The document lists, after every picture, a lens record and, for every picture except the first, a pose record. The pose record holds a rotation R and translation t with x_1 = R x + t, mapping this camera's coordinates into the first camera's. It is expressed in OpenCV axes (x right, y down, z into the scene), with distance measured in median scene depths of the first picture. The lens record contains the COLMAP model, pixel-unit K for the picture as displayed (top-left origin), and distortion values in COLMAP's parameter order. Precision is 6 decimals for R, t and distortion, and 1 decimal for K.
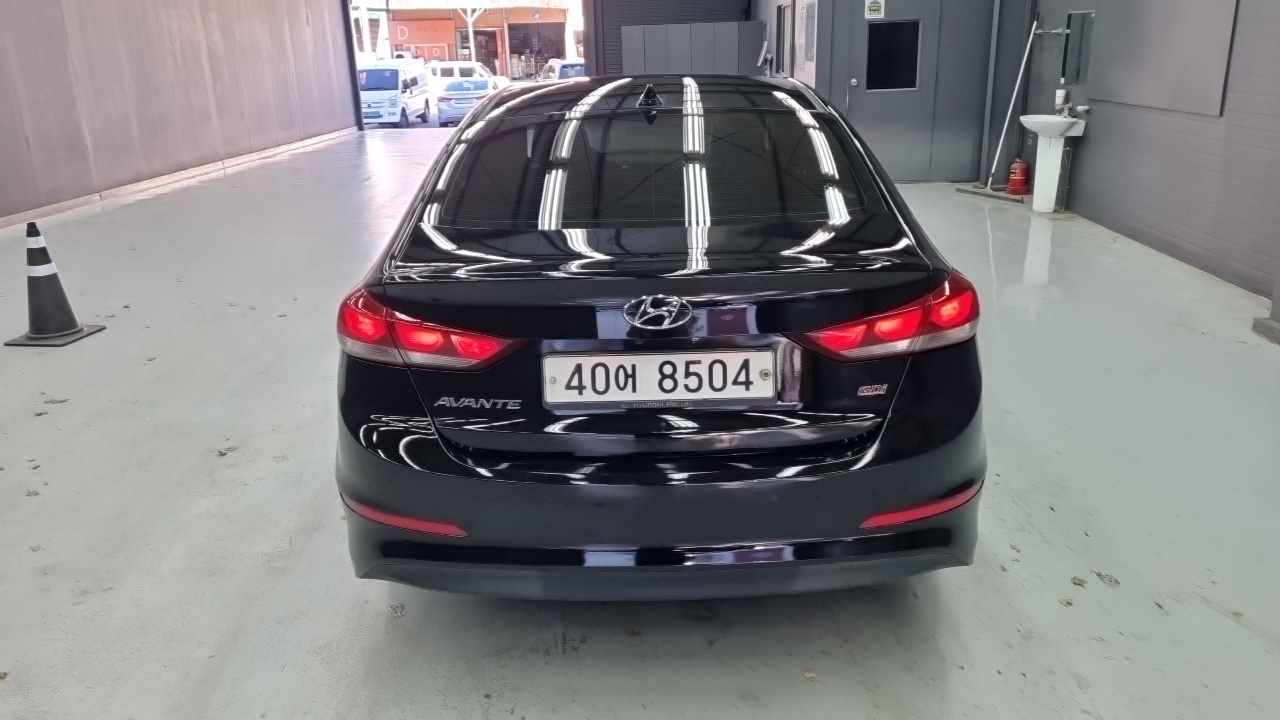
lens RADIAL K [[973.7, 0, 635.5], [0, 973.7, 363.8], [0, 0, 1]] dist [0.042499, -0.025254]
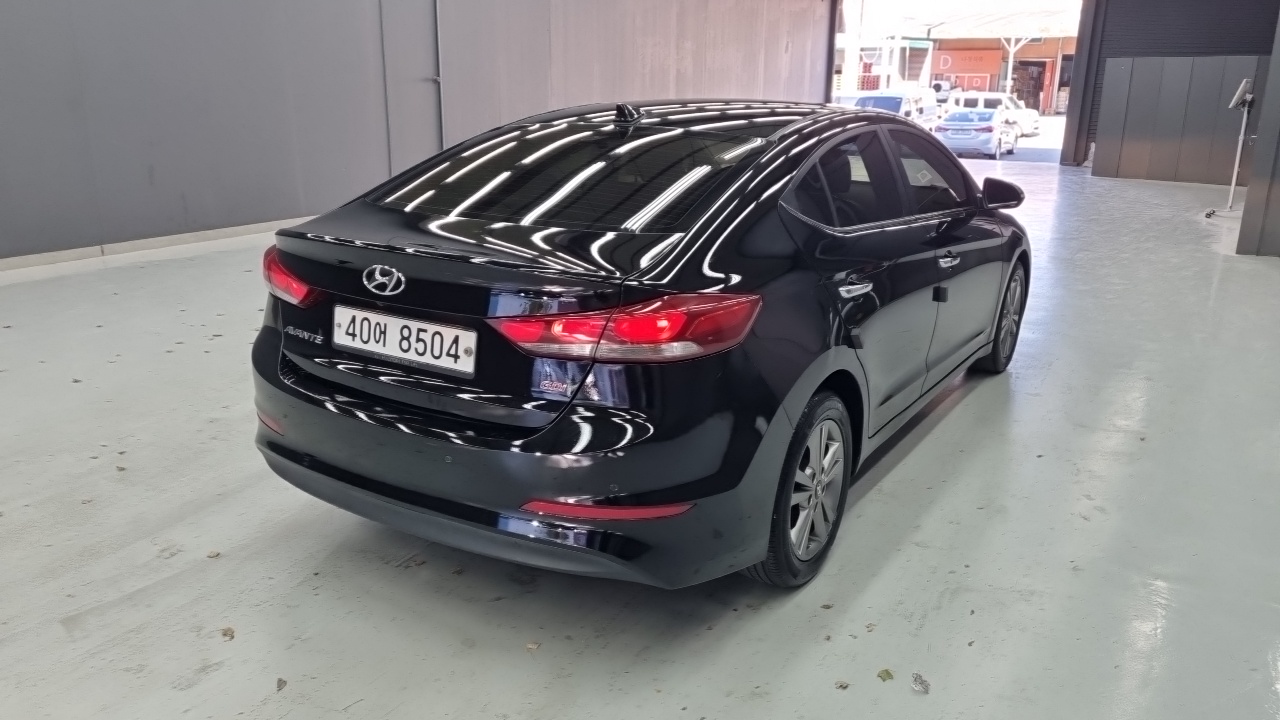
lens RADIAL K [[973.7, 0, 606.1], [0, 973.7, 352.7], [0, 0, 1]] dist [0.042499, -0.025254]
pose [[0.831013, 0.182533, -0.525451, 0.200451], [-0.201770, 0.979207, 0.021057, -0.010316], [0.518369, 0.088522, 0.850563, 0.026792]]
